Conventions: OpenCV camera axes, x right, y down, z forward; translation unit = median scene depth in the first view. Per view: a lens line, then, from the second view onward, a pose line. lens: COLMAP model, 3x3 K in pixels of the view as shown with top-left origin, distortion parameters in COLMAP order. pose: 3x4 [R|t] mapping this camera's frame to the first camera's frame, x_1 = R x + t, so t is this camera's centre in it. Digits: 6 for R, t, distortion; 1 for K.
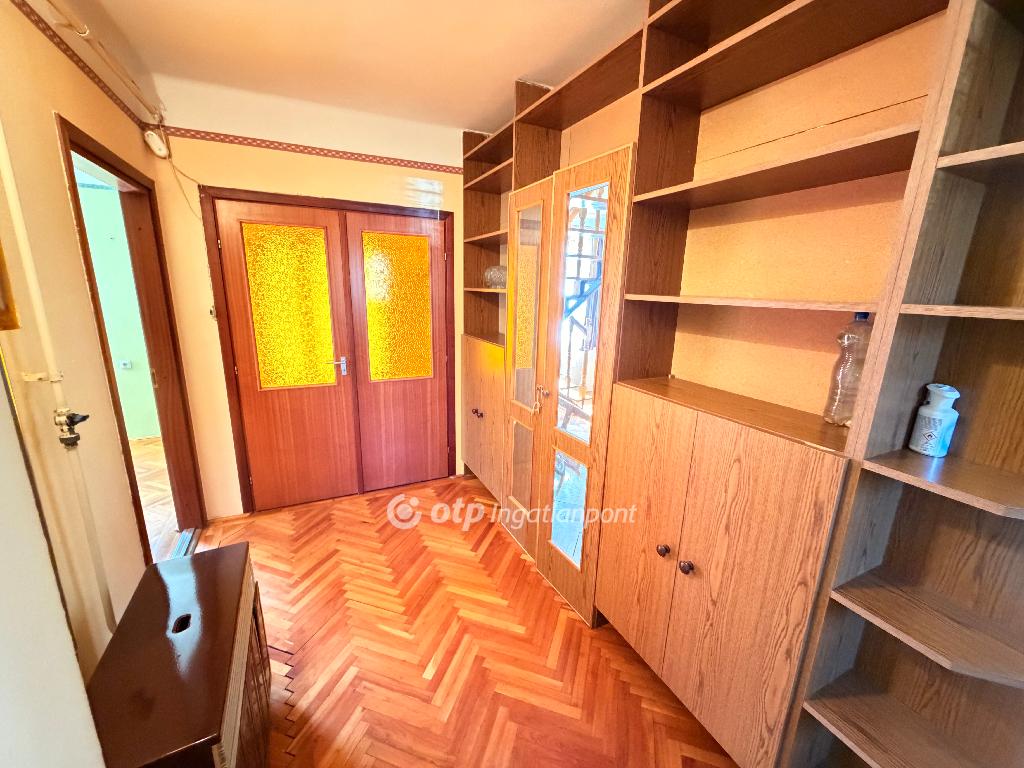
lens RADIAL K [[409.2, 0, 510.9], [0, 409.2, 390.4], [0, 0, 1]] dist [0.002994, 0.000317]
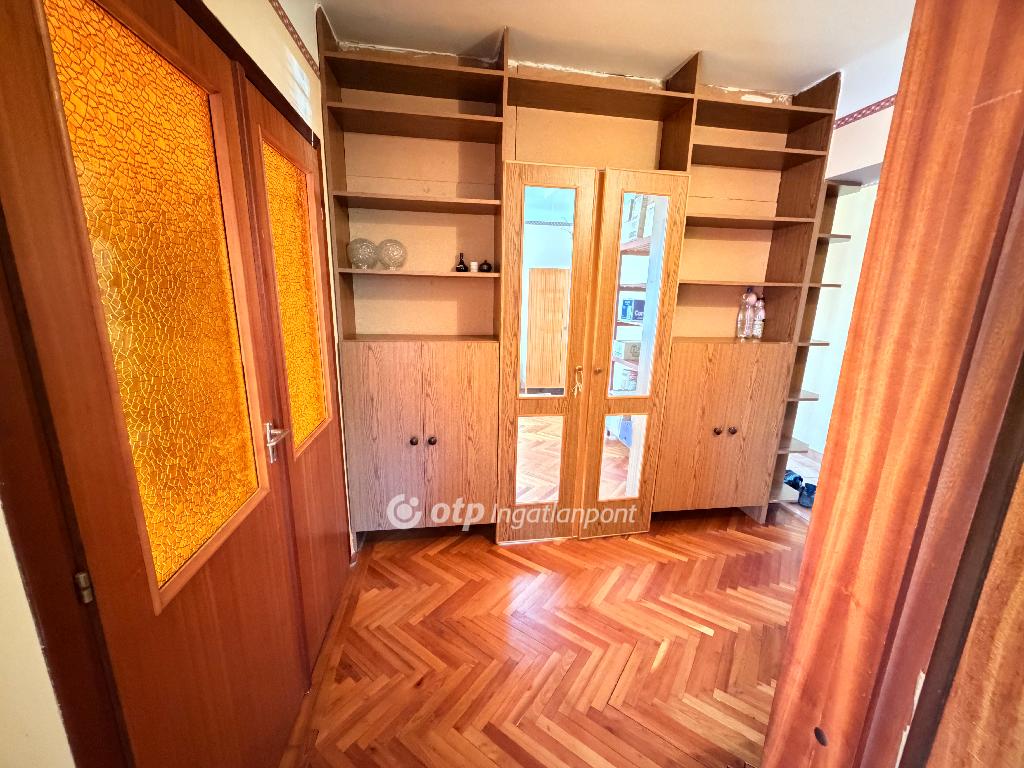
lens RADIAL K [[409.2, 0, 510.9], [0, 409.2, 382.3], [0, 0, 1]] dist [0.002994, 0.000317]
pose [[0.301773, -0.230486, 0.925099, -1.062928], [0.209106, 0.962711, 0.171645, -0.209179], [-0.930165, 0.141646, 0.338716, 0.900973]]
